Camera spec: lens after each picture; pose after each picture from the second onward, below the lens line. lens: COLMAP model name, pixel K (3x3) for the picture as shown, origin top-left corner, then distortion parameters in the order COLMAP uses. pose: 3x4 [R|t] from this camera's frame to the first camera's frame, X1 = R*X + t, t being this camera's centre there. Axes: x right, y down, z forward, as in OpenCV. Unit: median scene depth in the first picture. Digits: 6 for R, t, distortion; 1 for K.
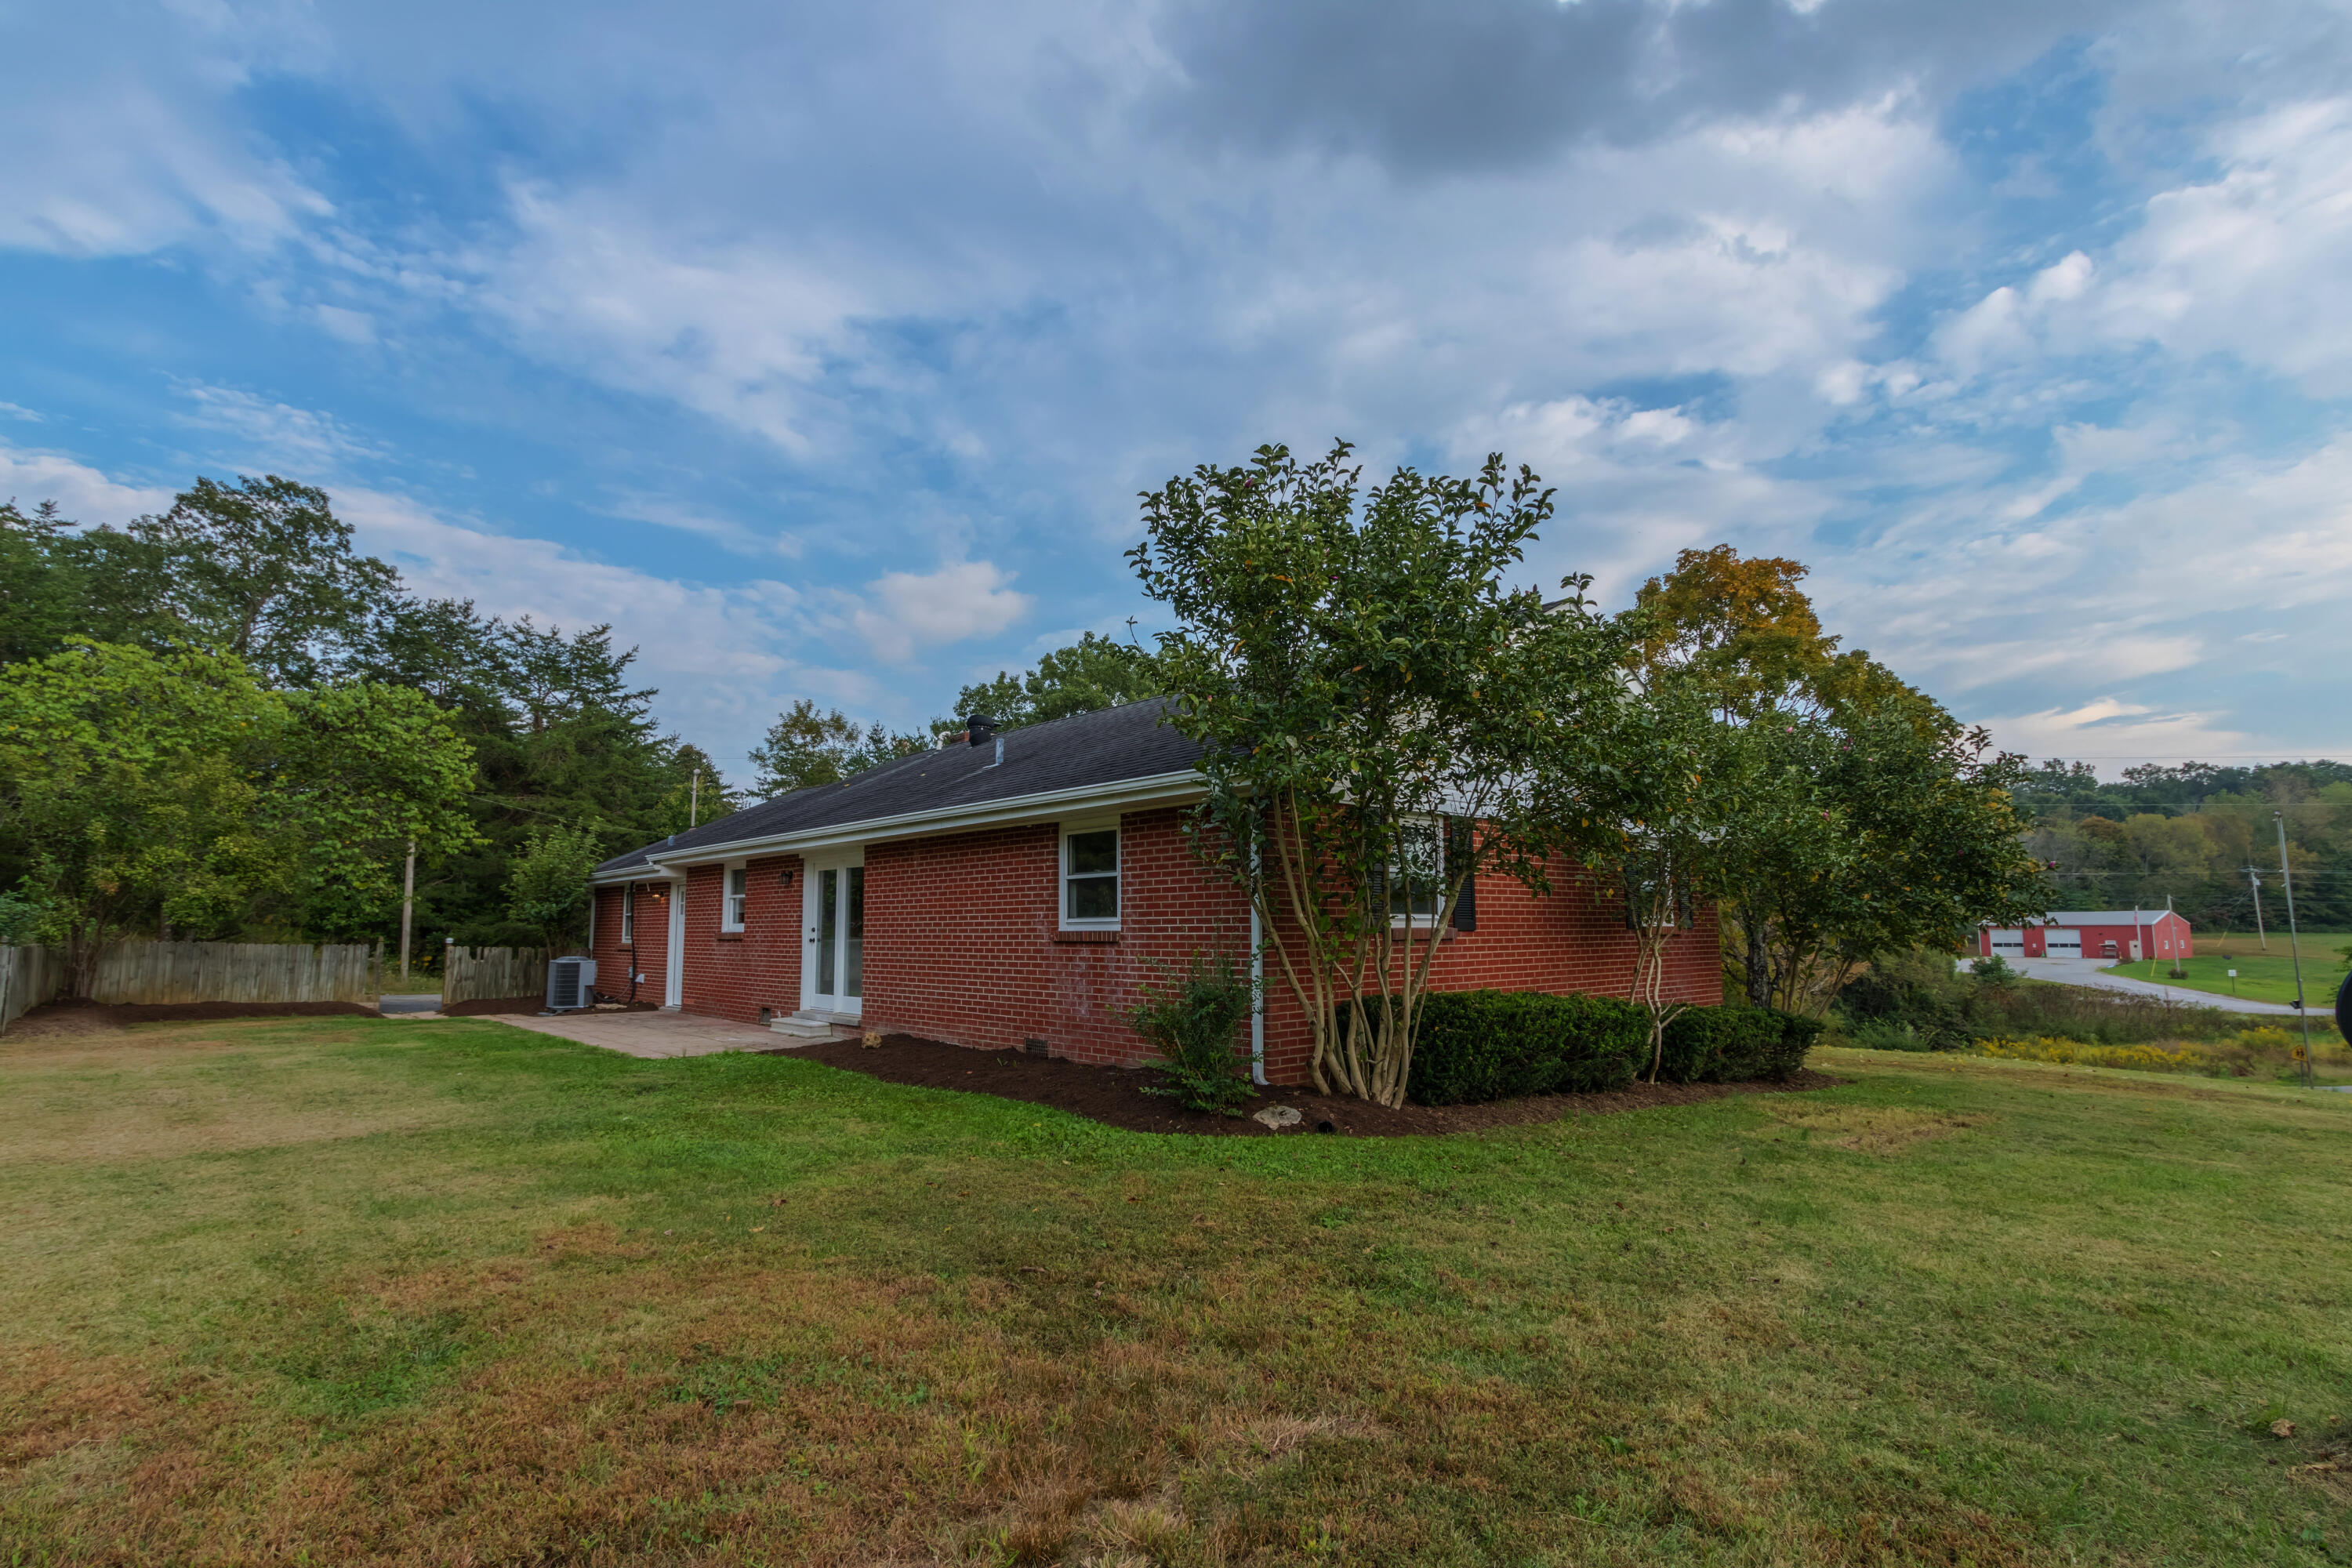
lens RADIAL K [[1158.2, 0, 1185.4], [0, 1158.2, 801.7], [0, 0, 1]] dist [-0.000328, -0.001487]
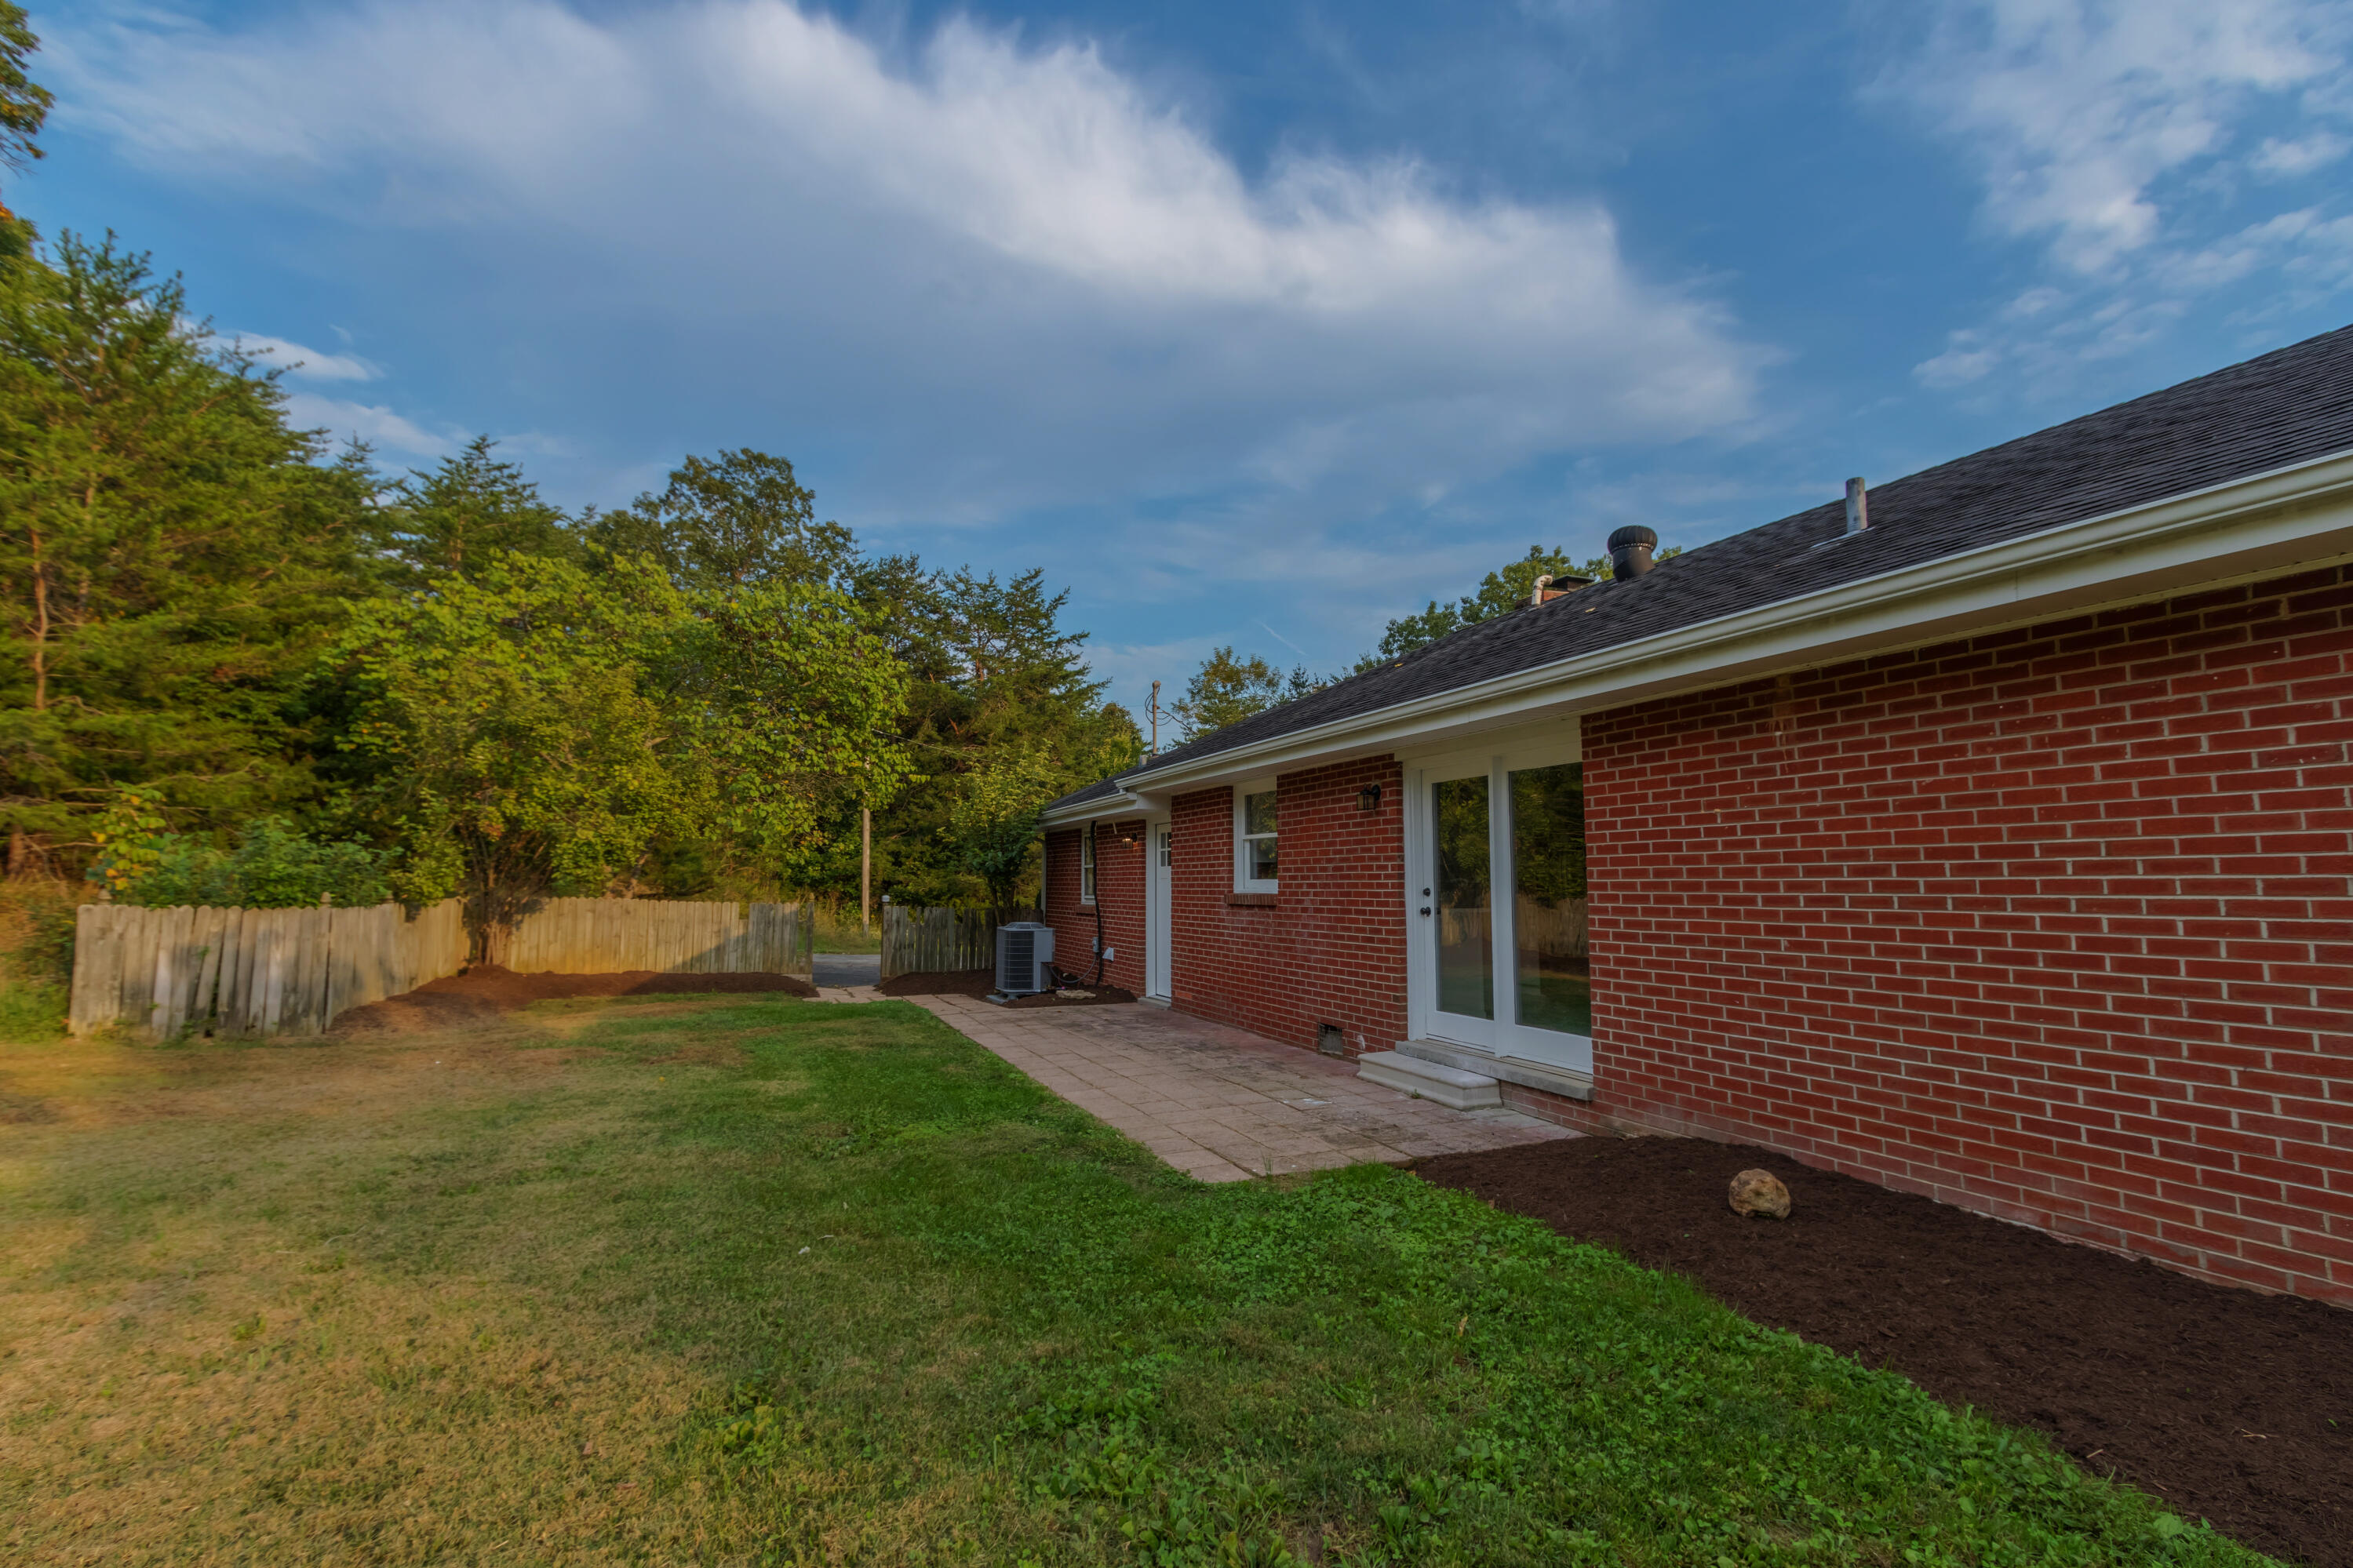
lens RADIAL K [[1069.4, 0, 1164.8], [0, 1069.4, 791.8], [0, 0, 1]] dist [-0.001354, -0.000161]
pose [[0.940973, -0.023026, -0.337696, -0.109088], [0.031076, 0.999347, 0.018450, 0.020739], [0.337051, -0.027855, 0.941074, 0.200346]]
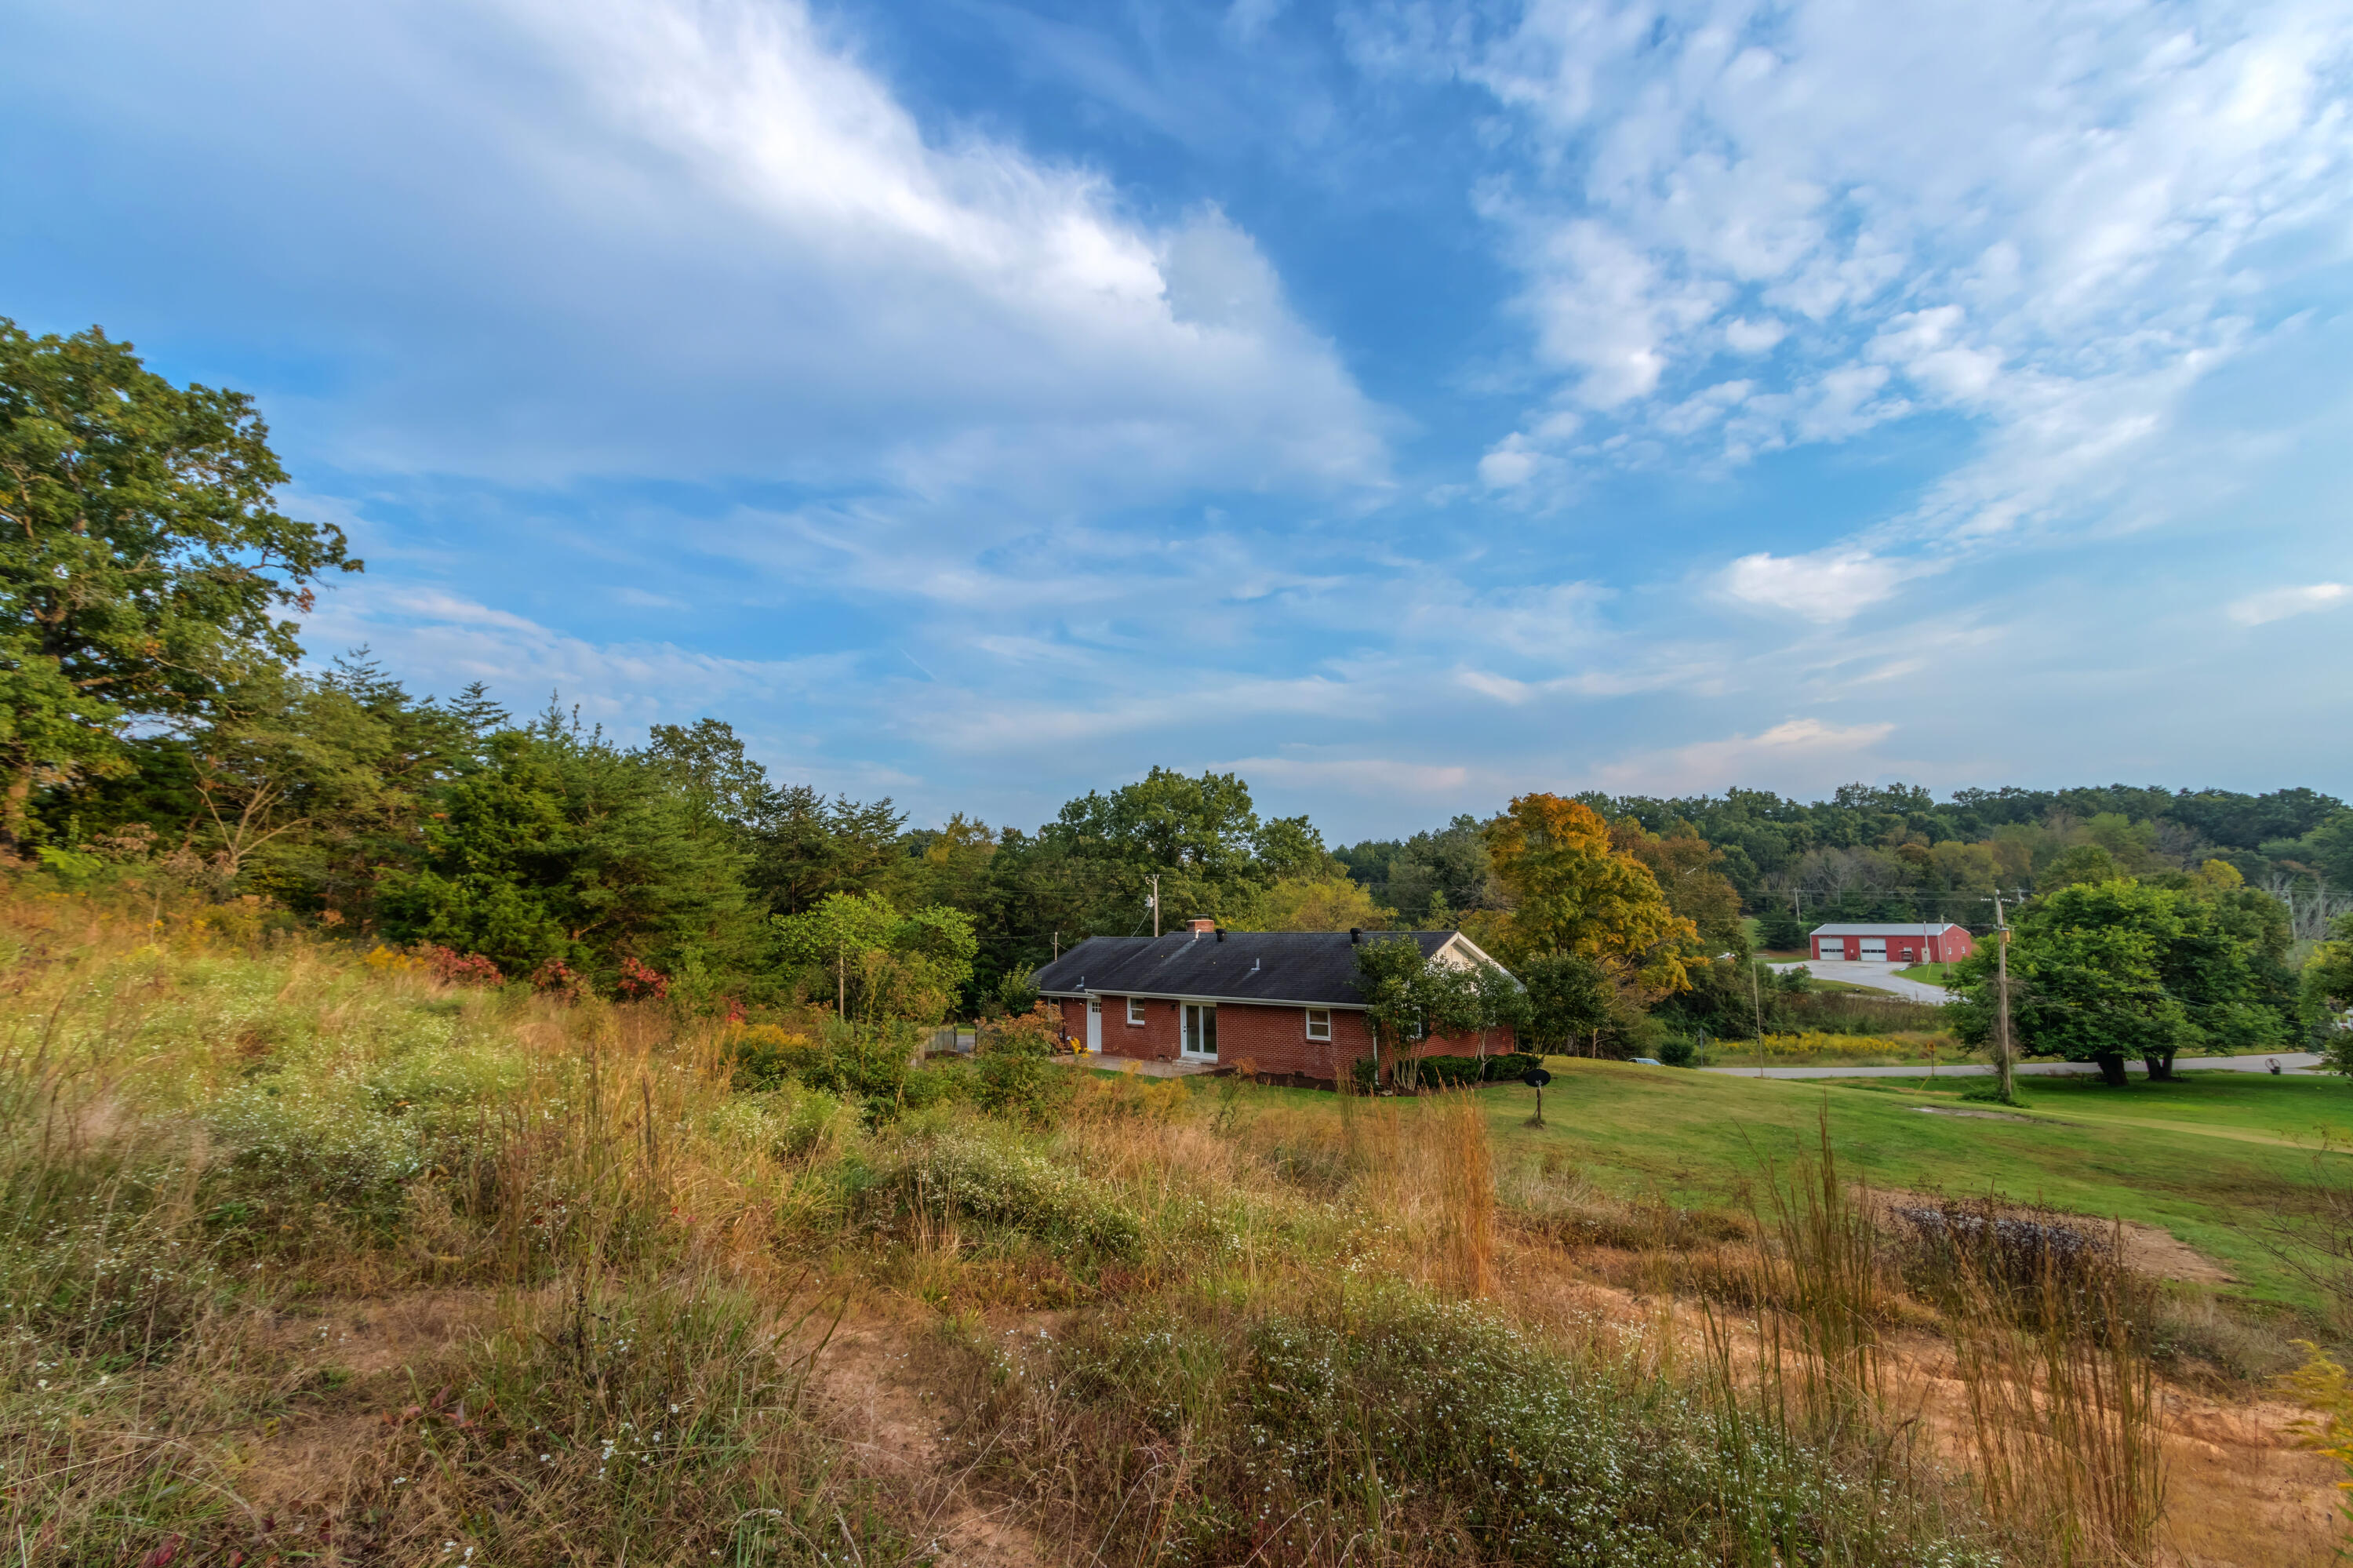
lens RADIAL K [[1220.9, 0, 1176.5], [0, 1220.9, 784.0], [0, 0, 1]] dist [-0.000792, 0.000103]
pose [[0.998187, 0.000967, 0.060175, -0.209555], [-0.001788, 0.999906, 0.013595, -0.203098], [-0.060157, -0.013678, 0.998095, -0.753381]]
